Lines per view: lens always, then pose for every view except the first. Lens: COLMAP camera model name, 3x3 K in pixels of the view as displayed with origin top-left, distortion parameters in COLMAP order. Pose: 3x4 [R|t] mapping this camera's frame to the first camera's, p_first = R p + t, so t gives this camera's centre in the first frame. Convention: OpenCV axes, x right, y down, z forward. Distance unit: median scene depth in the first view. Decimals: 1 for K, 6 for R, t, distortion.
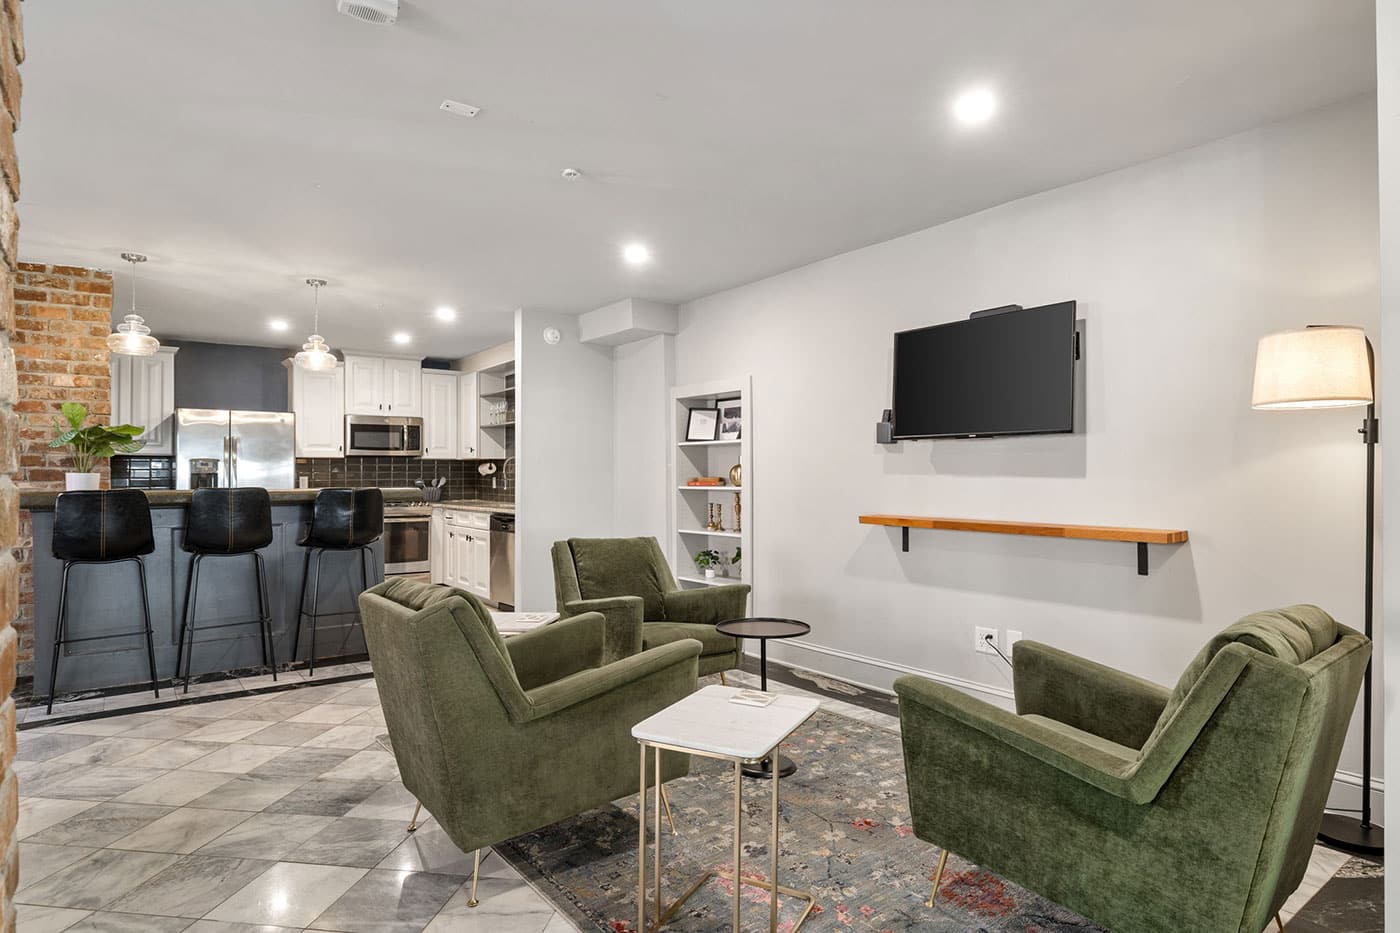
lens RADIAL K [[777.9, 0, 700.0], [0, 777.9, 466.5], [0, 0, 1]] dist [0.000722, 0.001328]
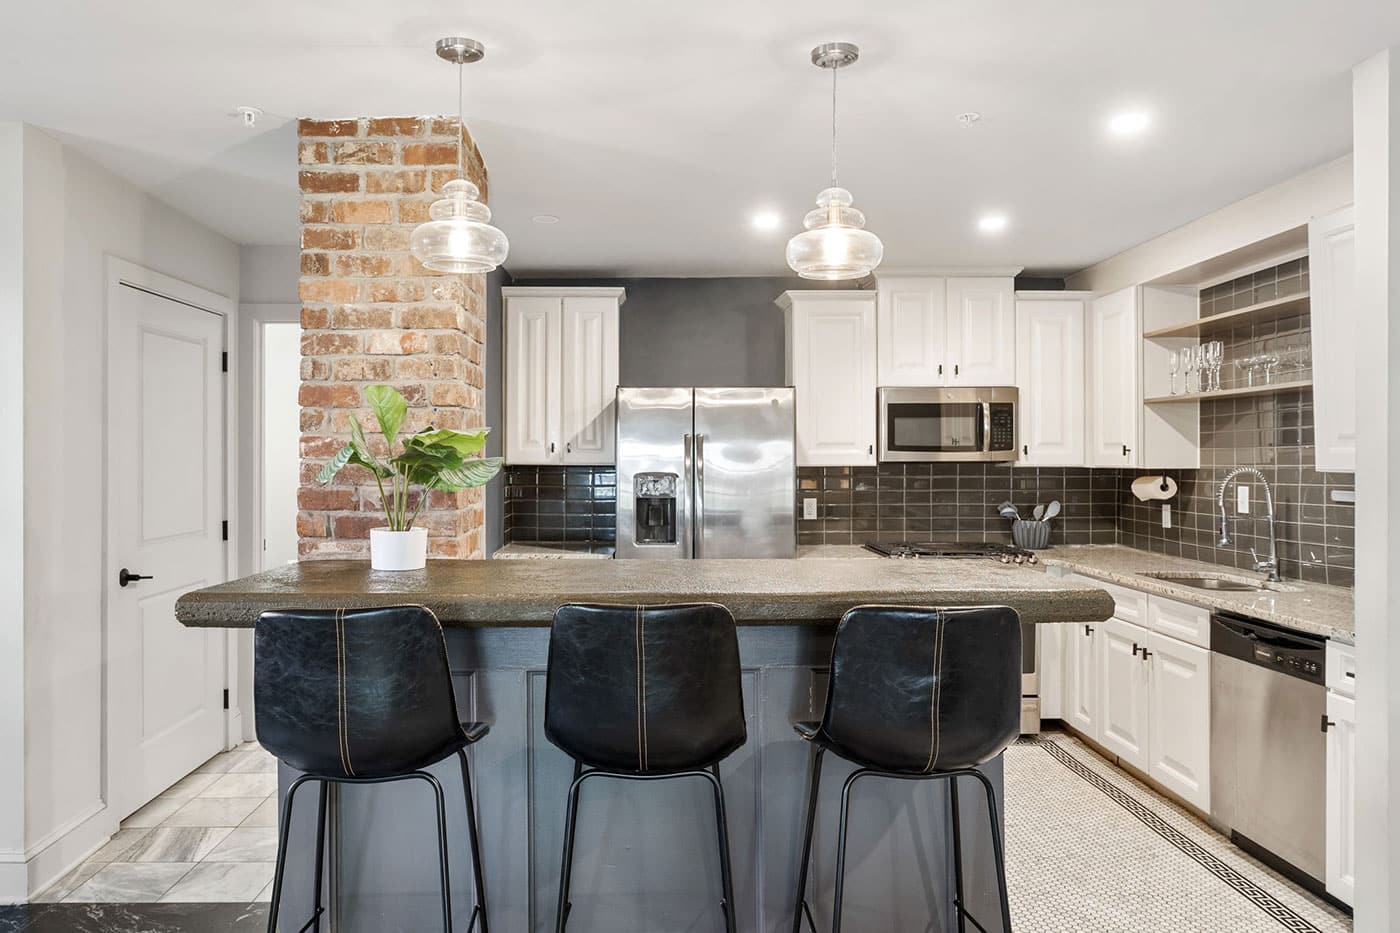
lens RADIAL K [[972.2, 0, 667.4], [0, 972.2, 454.1], [0, 0, 1]] dist [0.003907, 0.001319]
pose [[0.814805, 0.000608, -0.579735, -0.238531], [0.004241, 0.999966, 0.007008, -0.032905], [0.579719, -0.008169, 0.814775, 0.472638]]
